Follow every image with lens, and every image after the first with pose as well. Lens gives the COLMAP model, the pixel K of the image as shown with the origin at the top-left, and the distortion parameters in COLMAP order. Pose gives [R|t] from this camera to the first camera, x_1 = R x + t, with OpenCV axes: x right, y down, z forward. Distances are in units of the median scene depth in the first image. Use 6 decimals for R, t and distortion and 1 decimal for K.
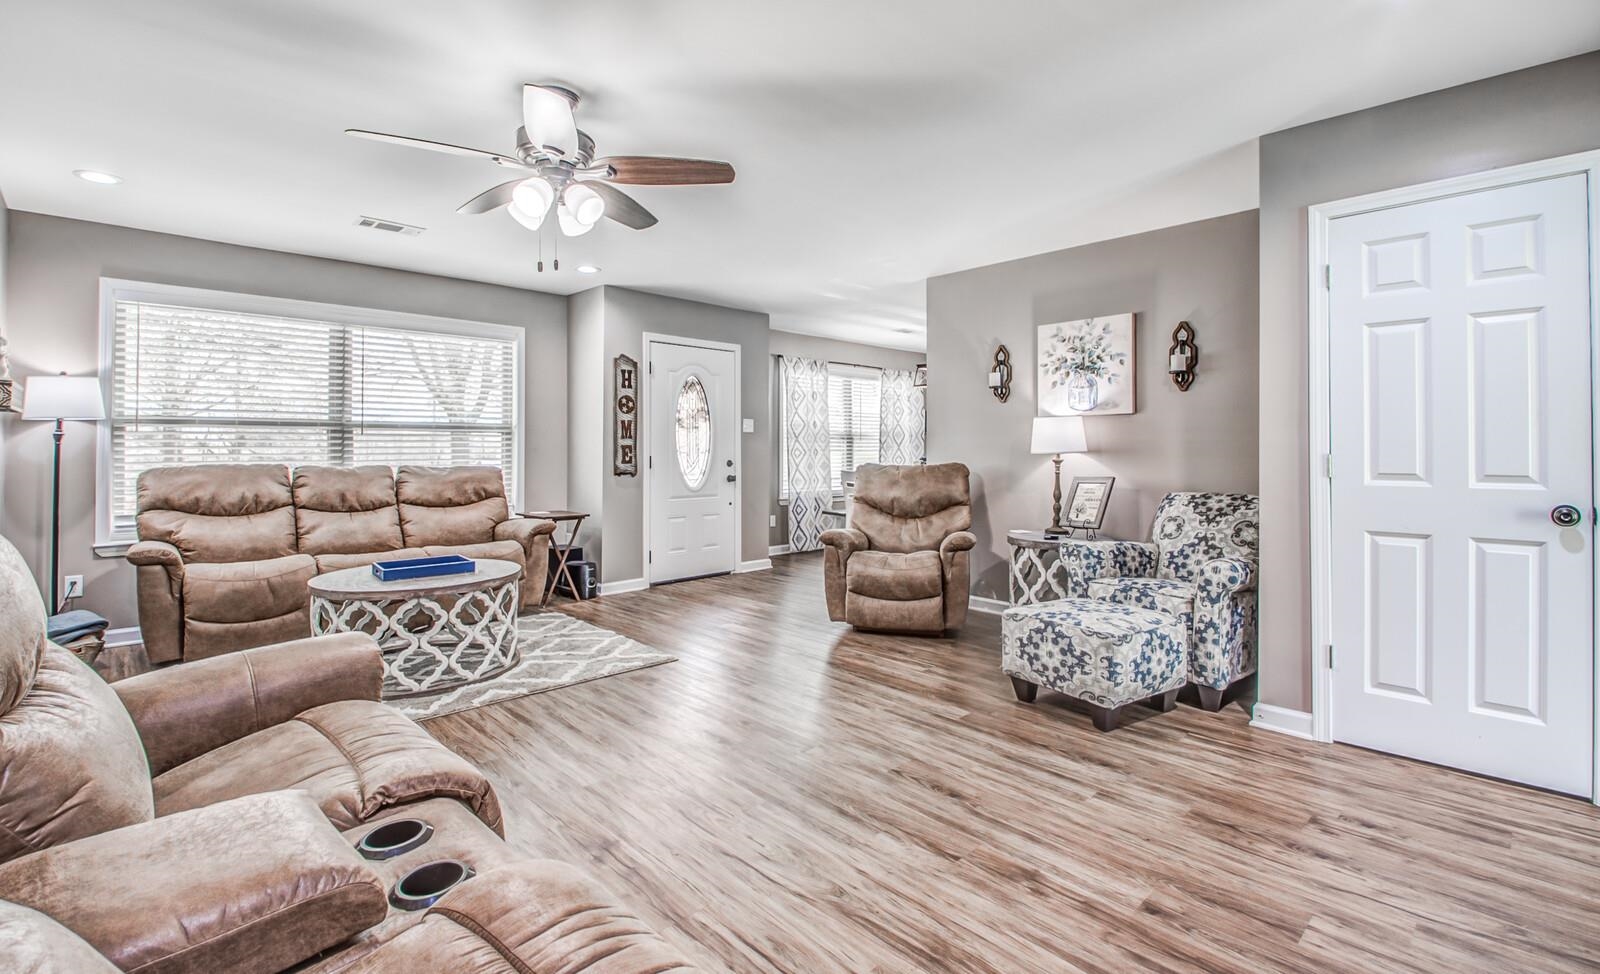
lens RADIAL K [[719.0, 0, 785.0], [0, 719.0, 450.6], [0, 0, 1]] dist [0.023538, -0.001636]
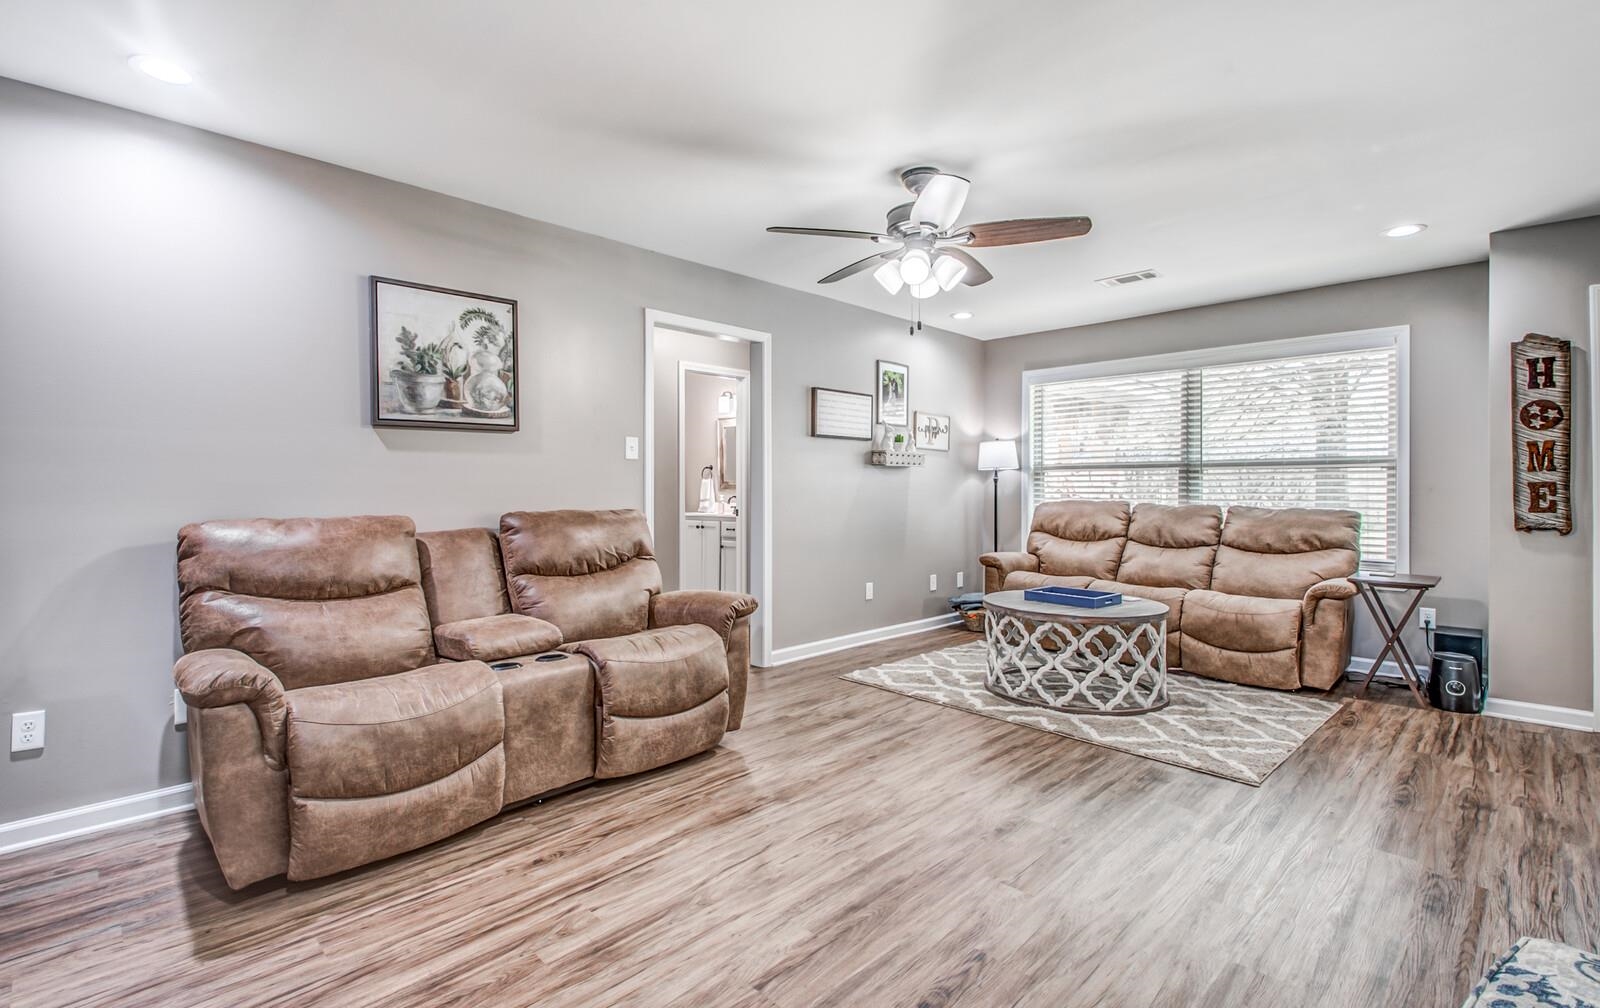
lens RADIAL K [[728.1, 0, 802.9], [0, 728.1, 487.8], [0, 0, 1]] dist [0.002555, -0.002280]
pose [[0.036975, -0.001935, -0.999314, 0.436136], [-0.004962, 0.999985, -0.002120, 0.001938], [0.999304, 0.005037, 0.036965, 0.419864]]
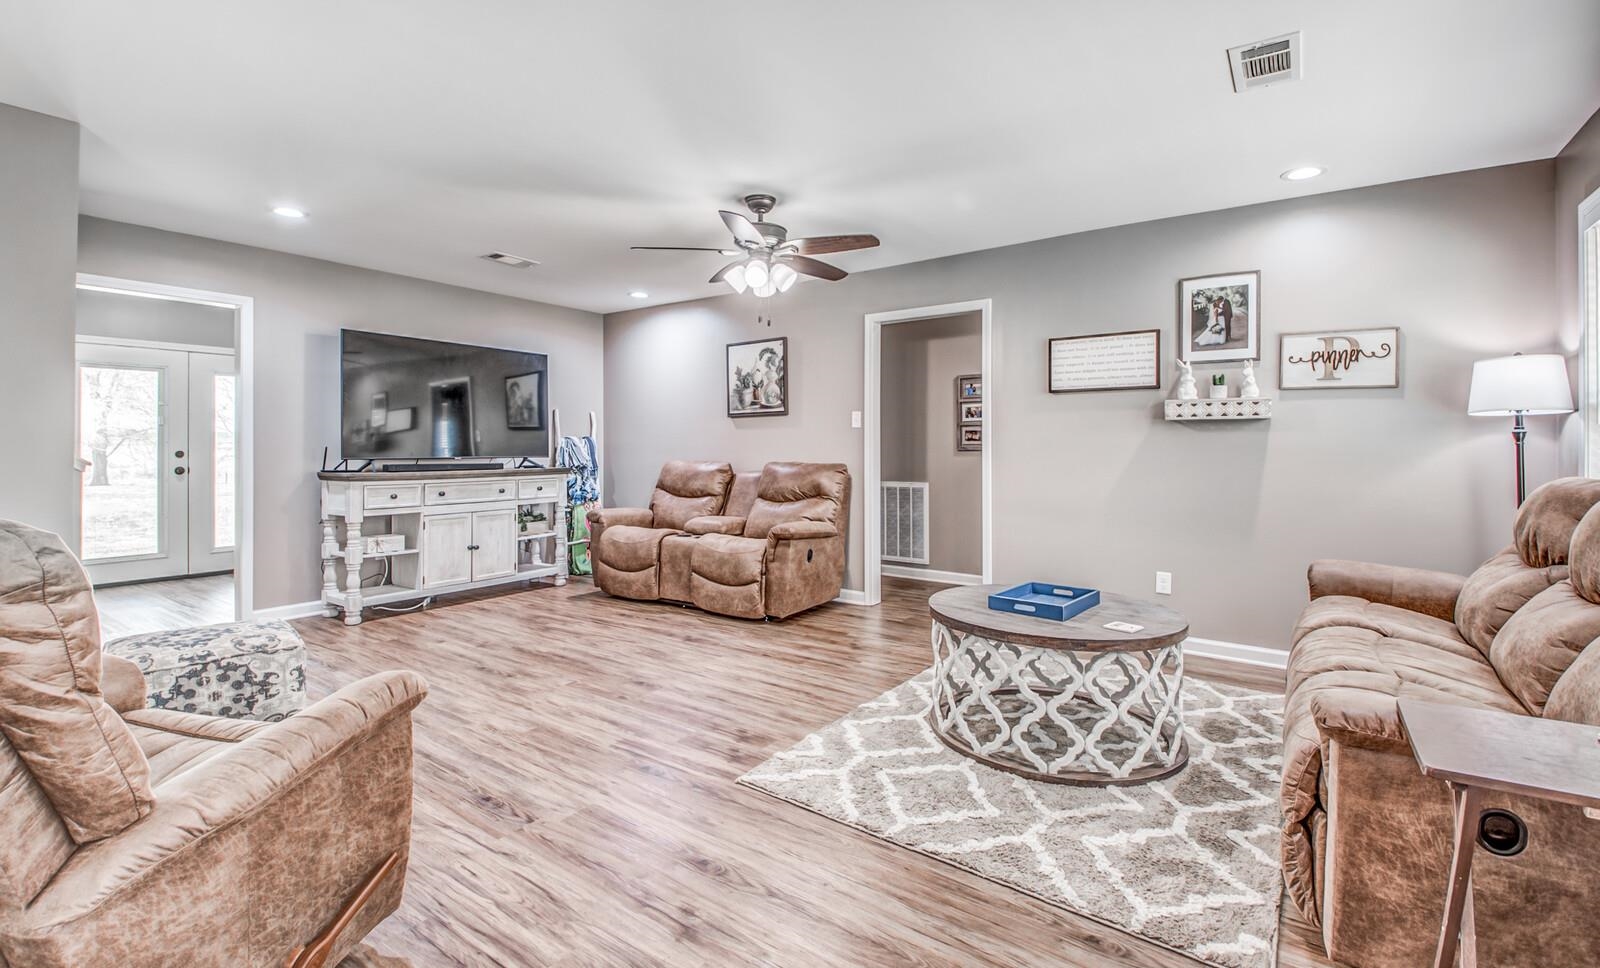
lens RADIAL K [[719.0, 0, 793.7], [0, 719.0, 448.6], [0, 0, 1]] dist [0.023538, -0.001636]
pose [[-0.981560, -0.001998, -0.191142, -0.061324], [-0.003222, 0.999976, 0.006091, -0.005026], [0.191126, 0.006594, -0.981543, 1.299926]]
